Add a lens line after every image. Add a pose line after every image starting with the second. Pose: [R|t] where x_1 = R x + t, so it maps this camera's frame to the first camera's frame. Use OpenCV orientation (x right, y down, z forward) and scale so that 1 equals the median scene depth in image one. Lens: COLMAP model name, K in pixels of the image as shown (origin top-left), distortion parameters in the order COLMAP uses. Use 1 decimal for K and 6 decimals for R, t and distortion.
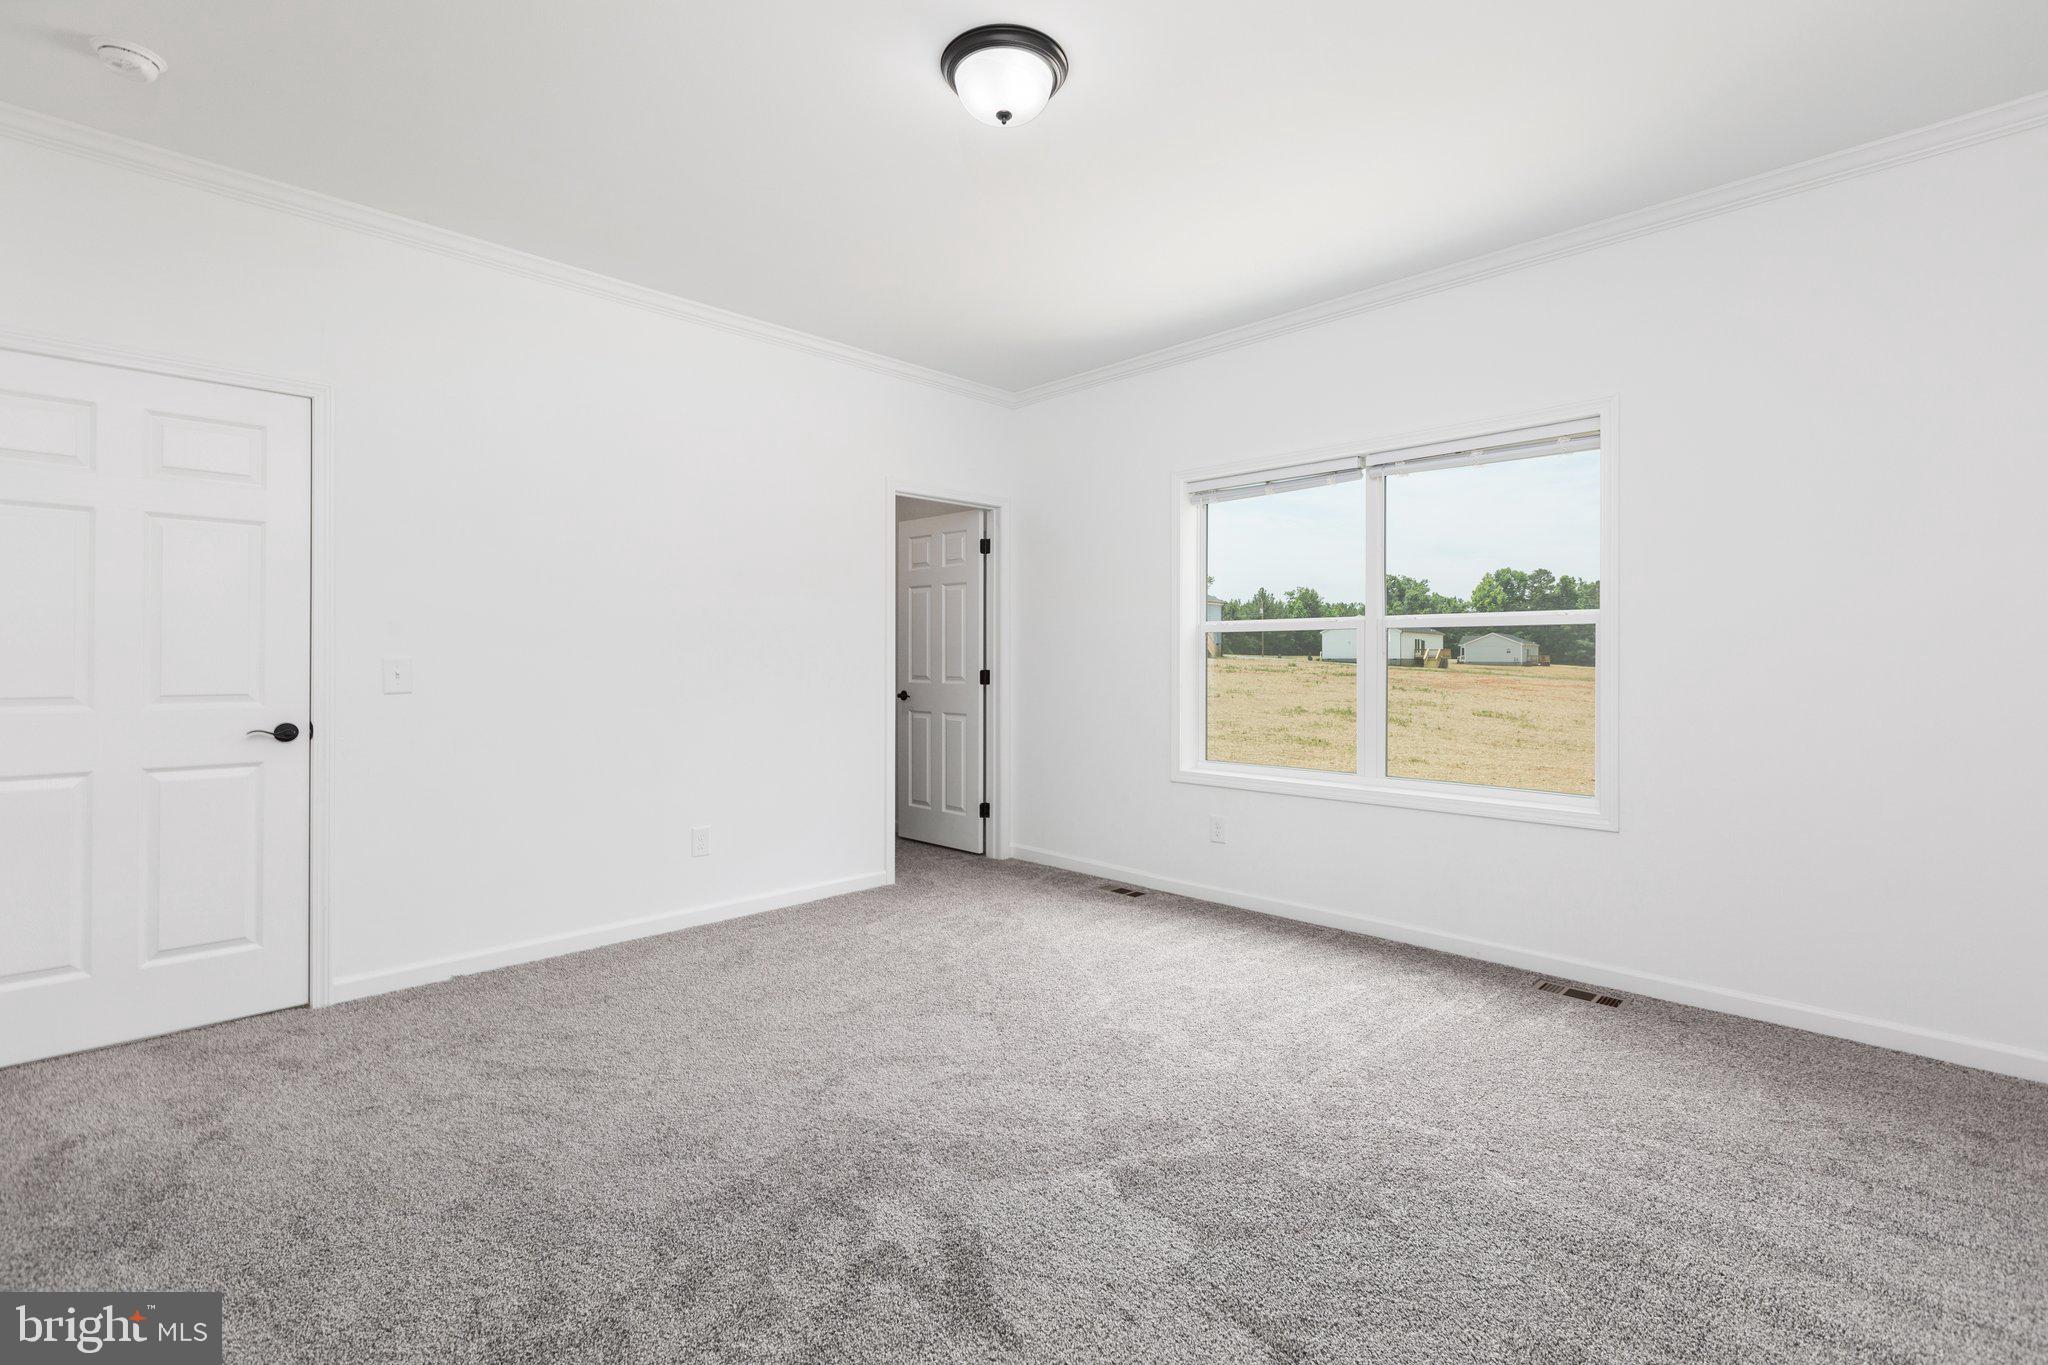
lens RADIAL K [[922.6, 0, 1024.1], [0, 922.6, 663.5], [0, 0, 1]] dist [0.002389, 0.000157]
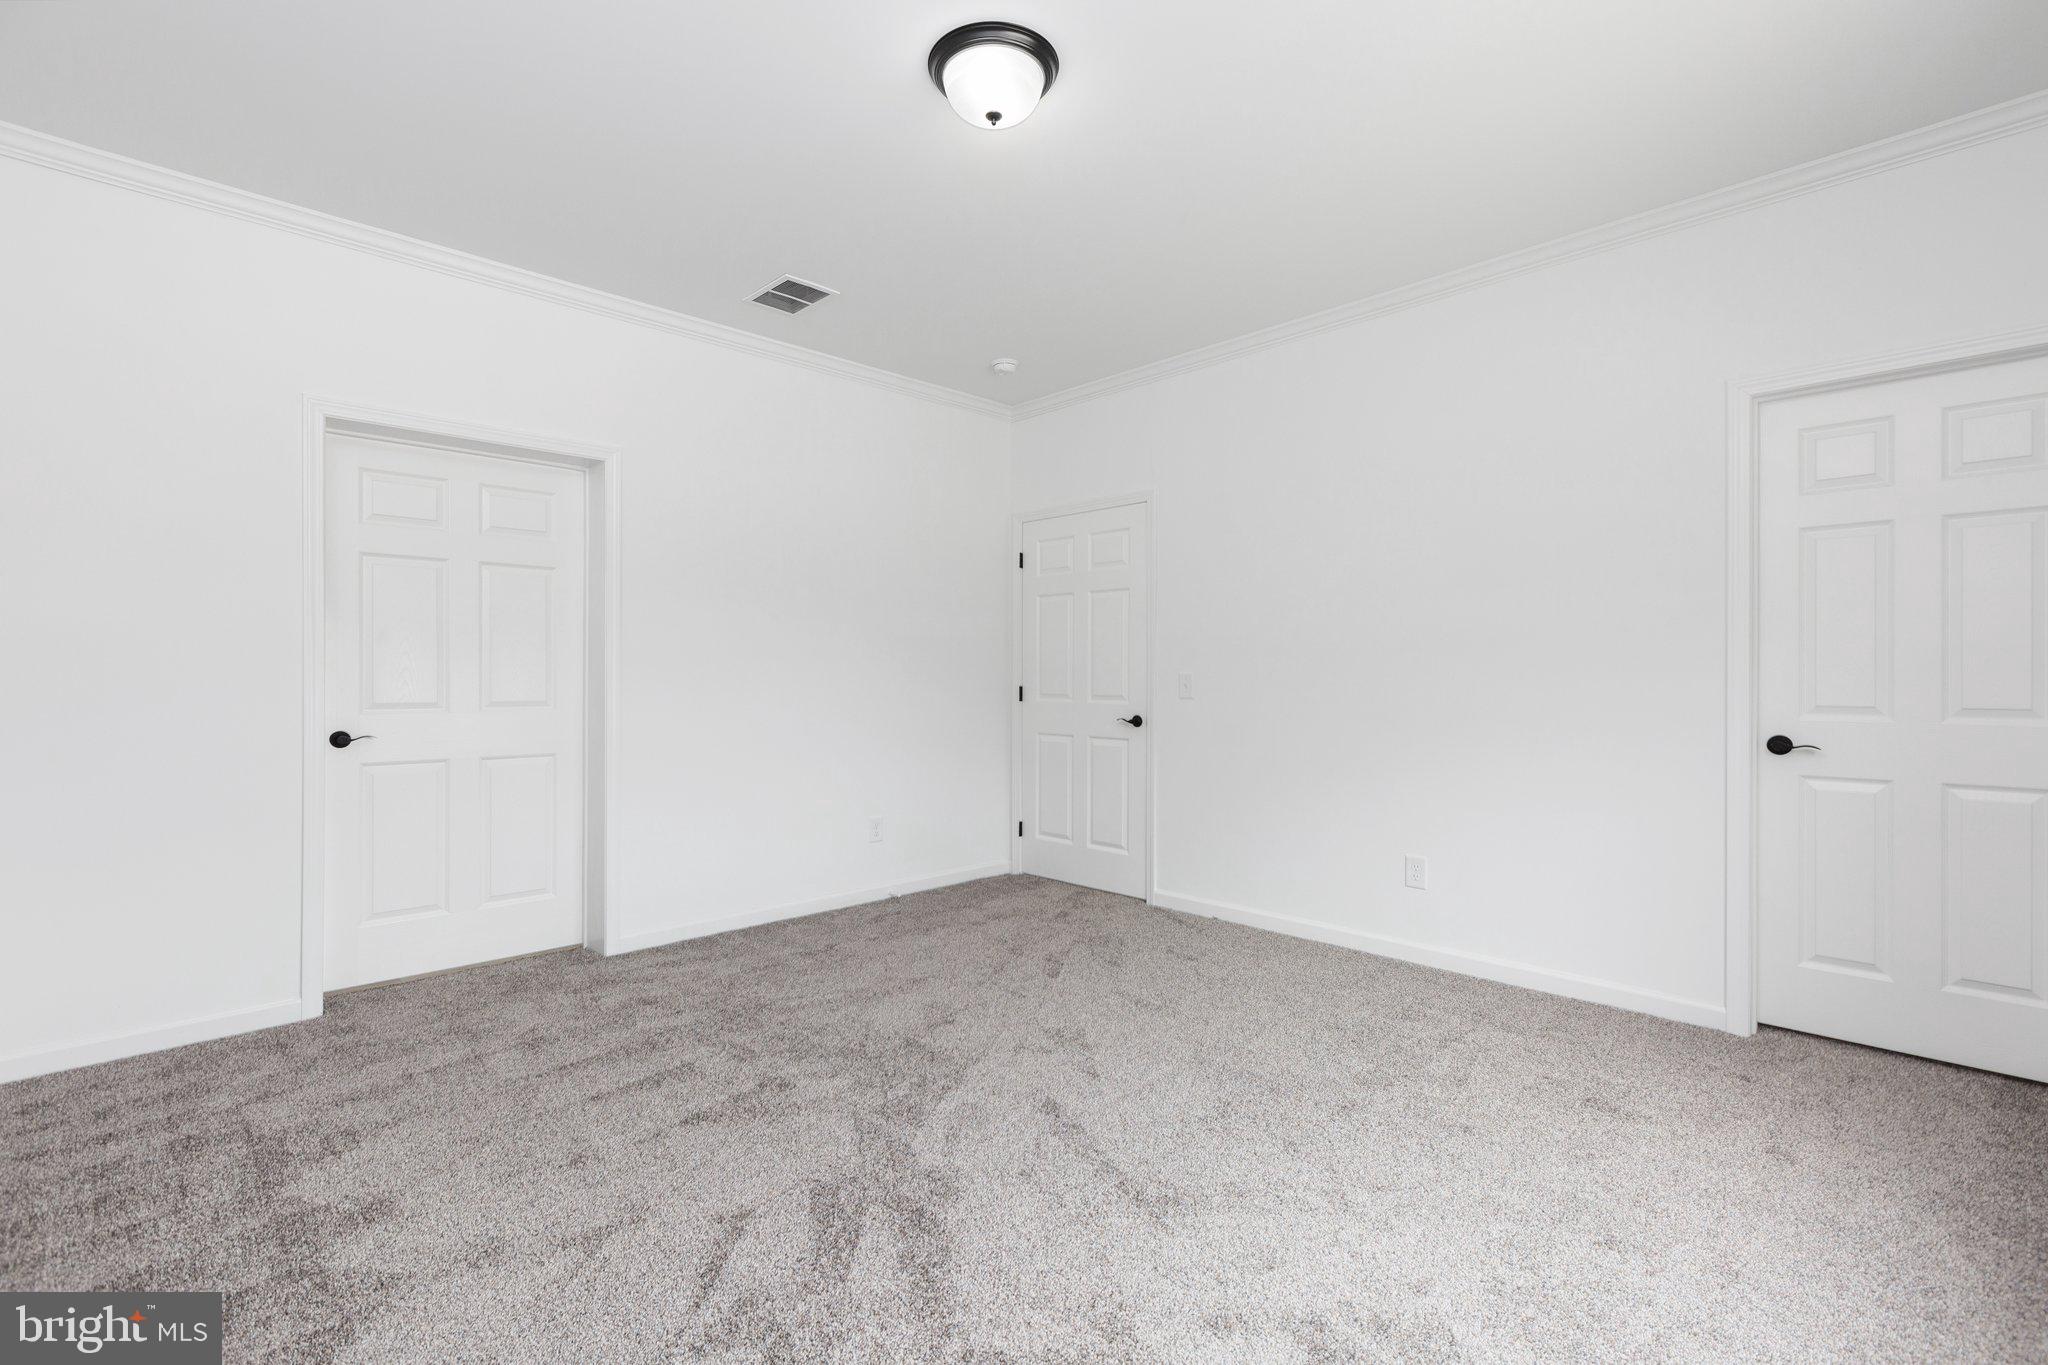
lens RADIAL K [[933.8, 0, 1024.0], [0, 933.8, 682.5], [0, 0, 1]] dist [0.000798, 0.000852]
pose [[-0.025326, 0.009247, -0.999636, 0.942266], [0.000425, 0.999957, 0.009239, -0.006269], [0.999679, -0.000191, -0.025329, 1.022298]]
